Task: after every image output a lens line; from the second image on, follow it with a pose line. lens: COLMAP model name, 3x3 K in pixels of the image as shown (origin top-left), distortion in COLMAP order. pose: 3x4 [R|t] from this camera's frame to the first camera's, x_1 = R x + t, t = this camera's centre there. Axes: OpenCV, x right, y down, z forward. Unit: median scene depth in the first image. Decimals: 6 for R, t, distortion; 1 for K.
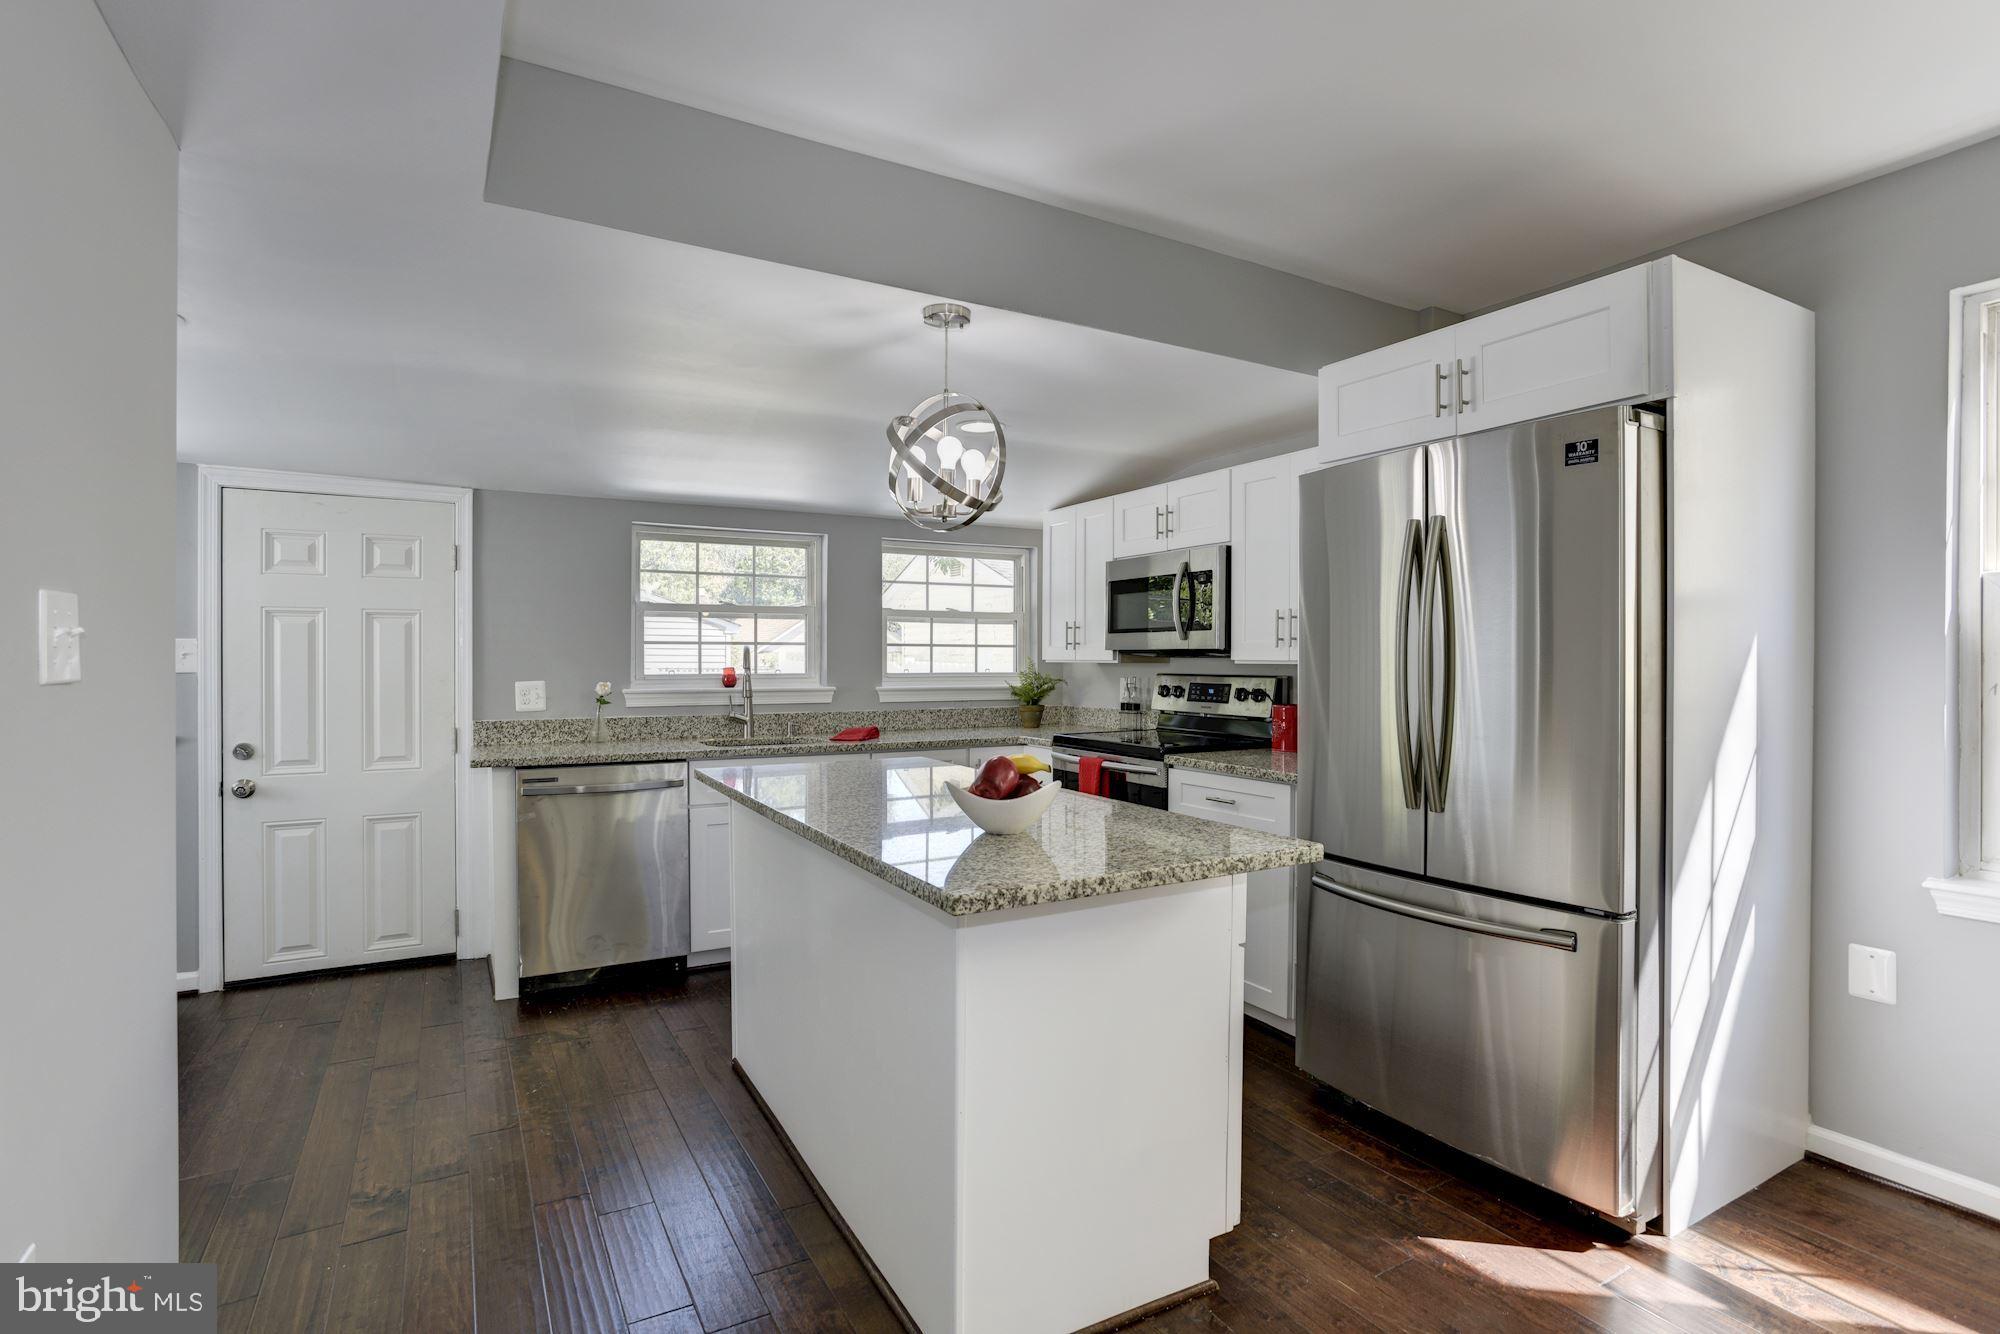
lens RADIAL K [[973.2, 0, 1006.4], [0, 973.2, 662.0], [0, 0, 1]] dist [-0.027851, 0.010036]
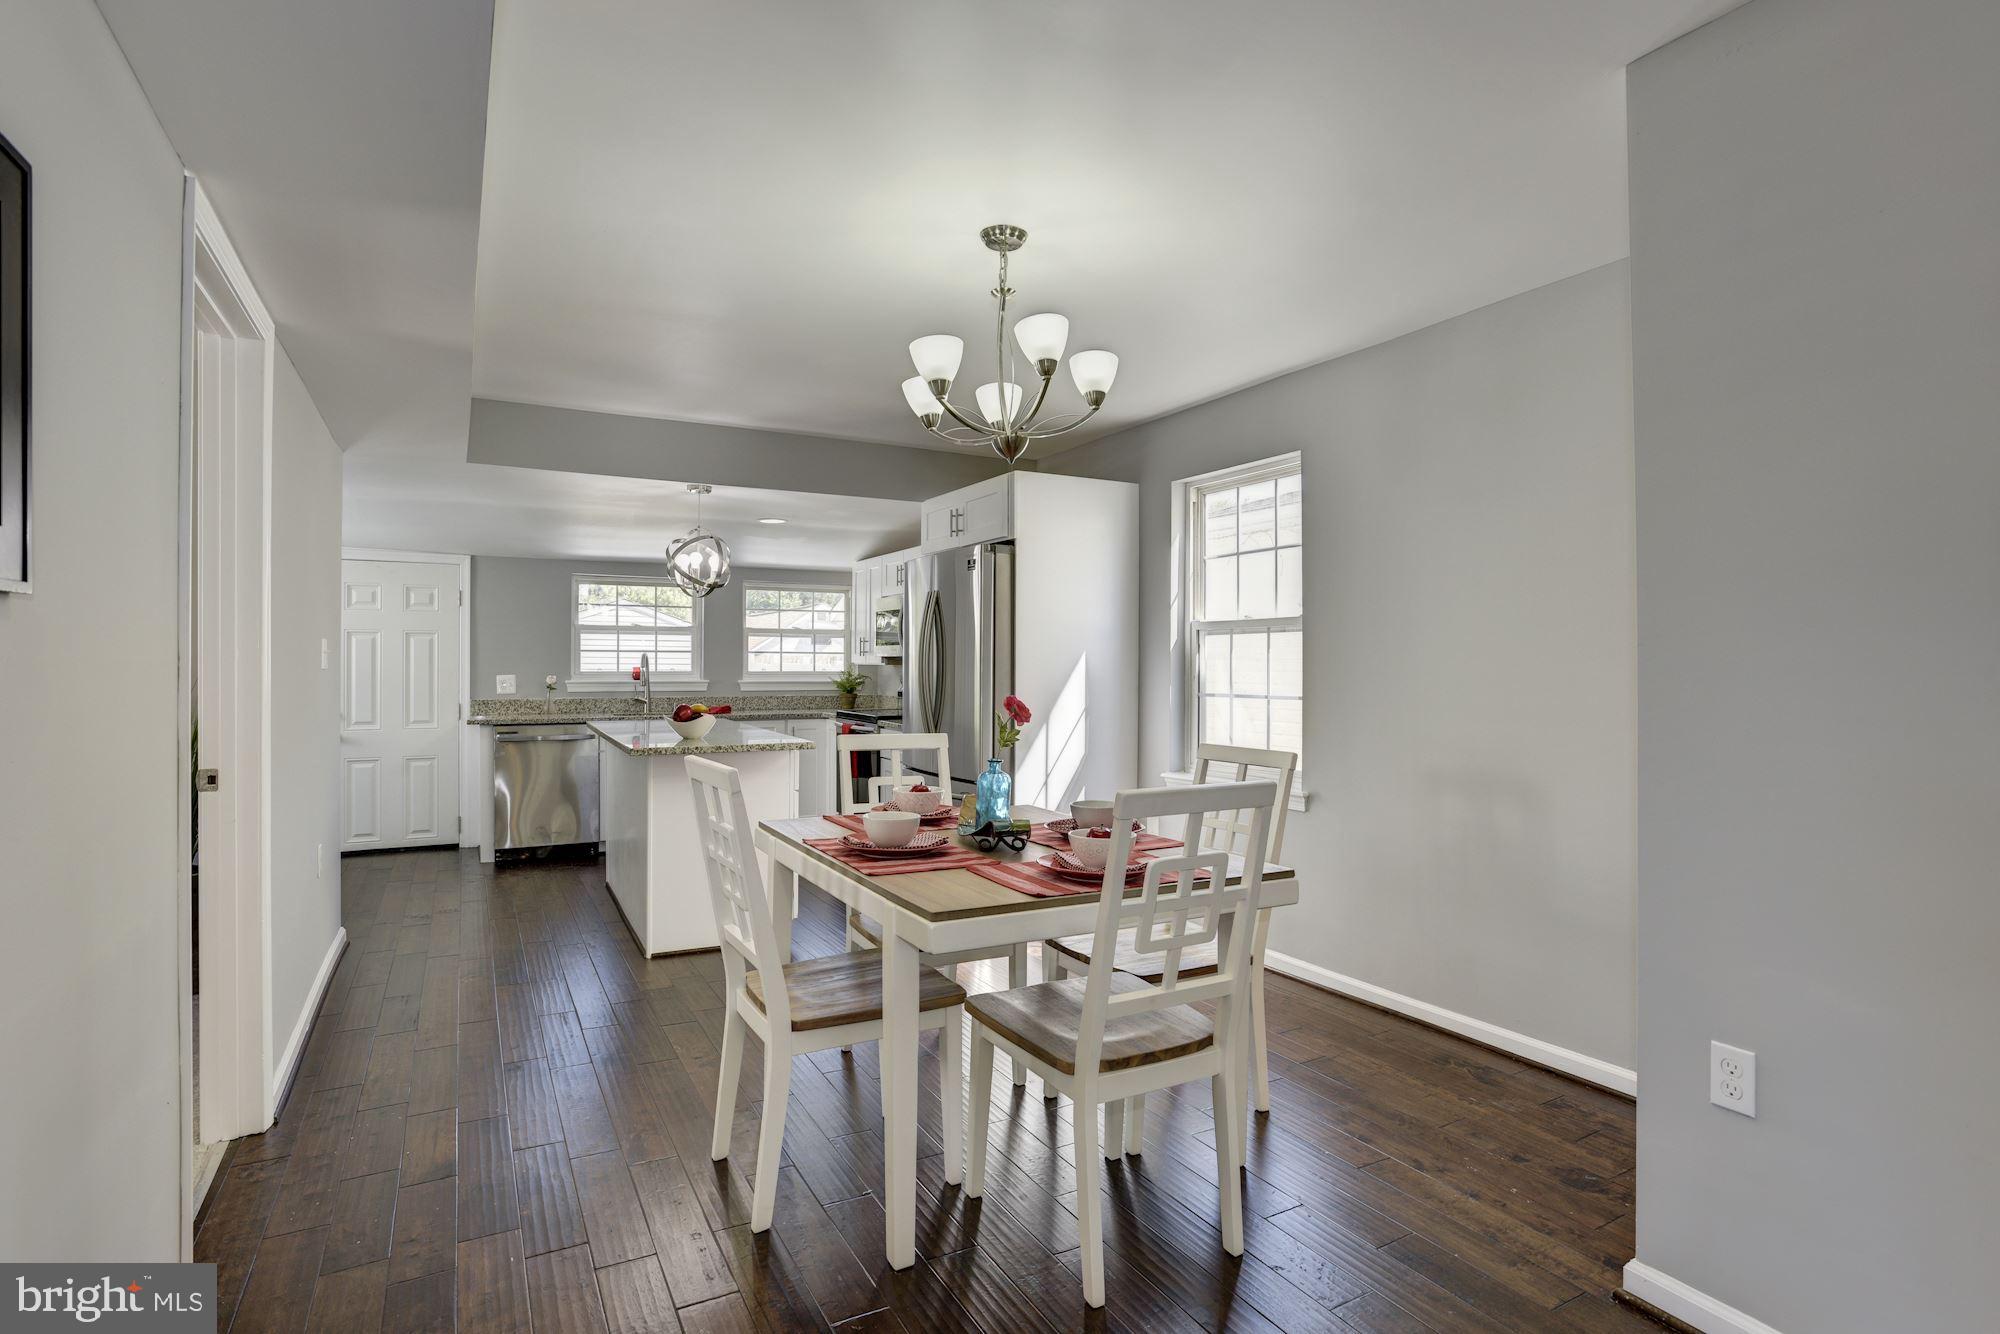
lens RADIAL K [[1003.3, 0, 996.6], [0, 1003.3, 667.1], [0, 0, 1]] dist [-0.005439, 0.001134]
pose [[0.999216, 0.003235, -0.039470, 0.381586], [-0.003202, 0.999994, 0.000896, 0.002575], [0.039472, -0.000769, 0.999220, -0.620954]]
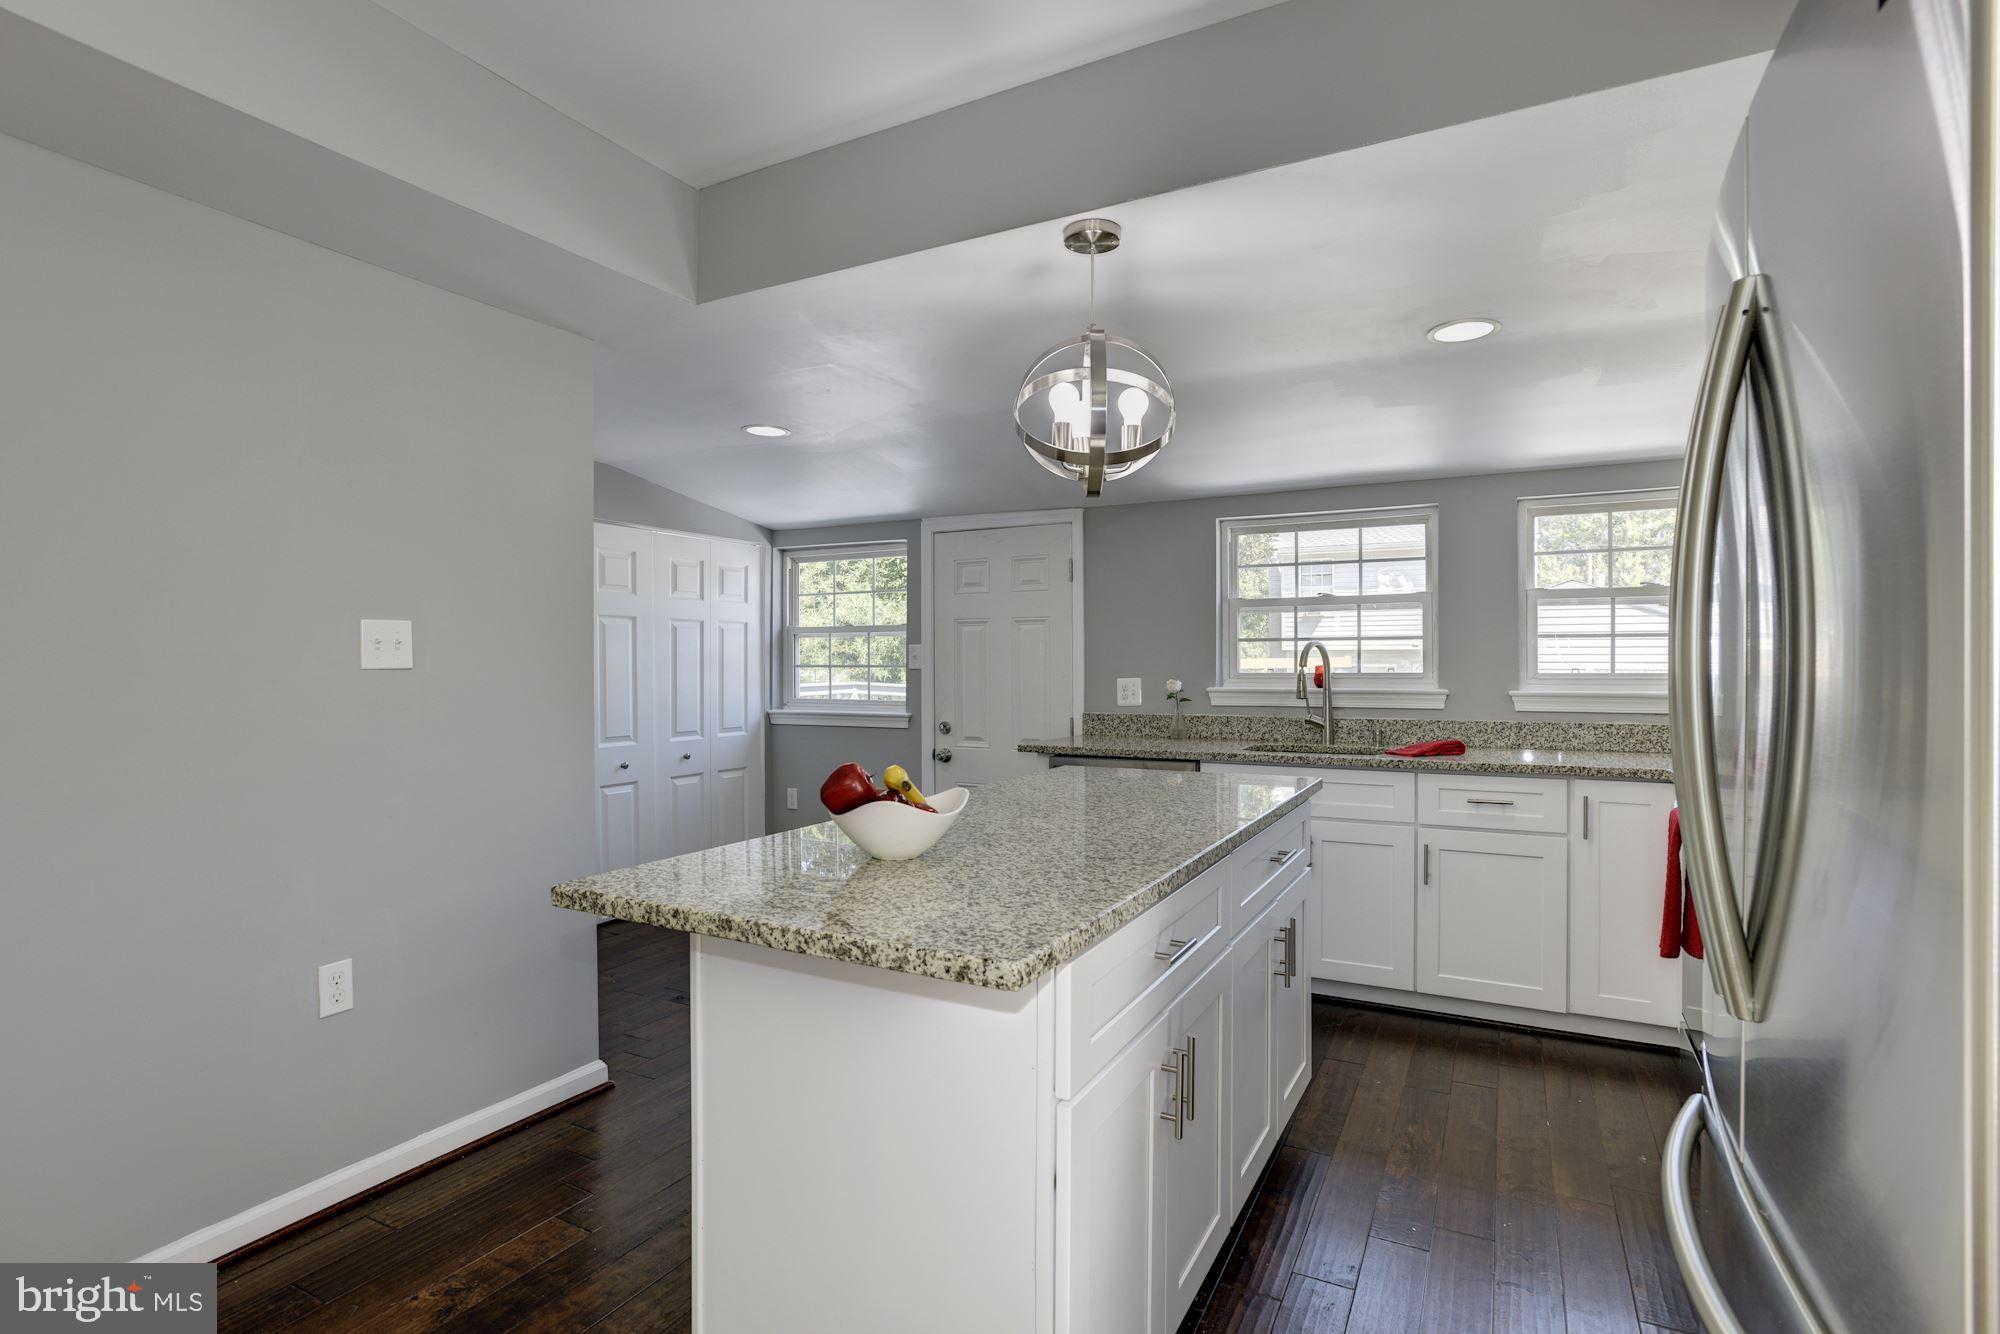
lens RADIAL K [[973.2, 0, 1008.2], [0, 973.2, 659.2], [0, 0, 1]] dist [-0.027851, 0.010036]
pose [[0.520456, -0.007139, -0.853859, 0.365780], [0.002013, 0.999973, -0.007133, 0.006160], [0.853886, 0.001994, 0.520456, 0.312933]]
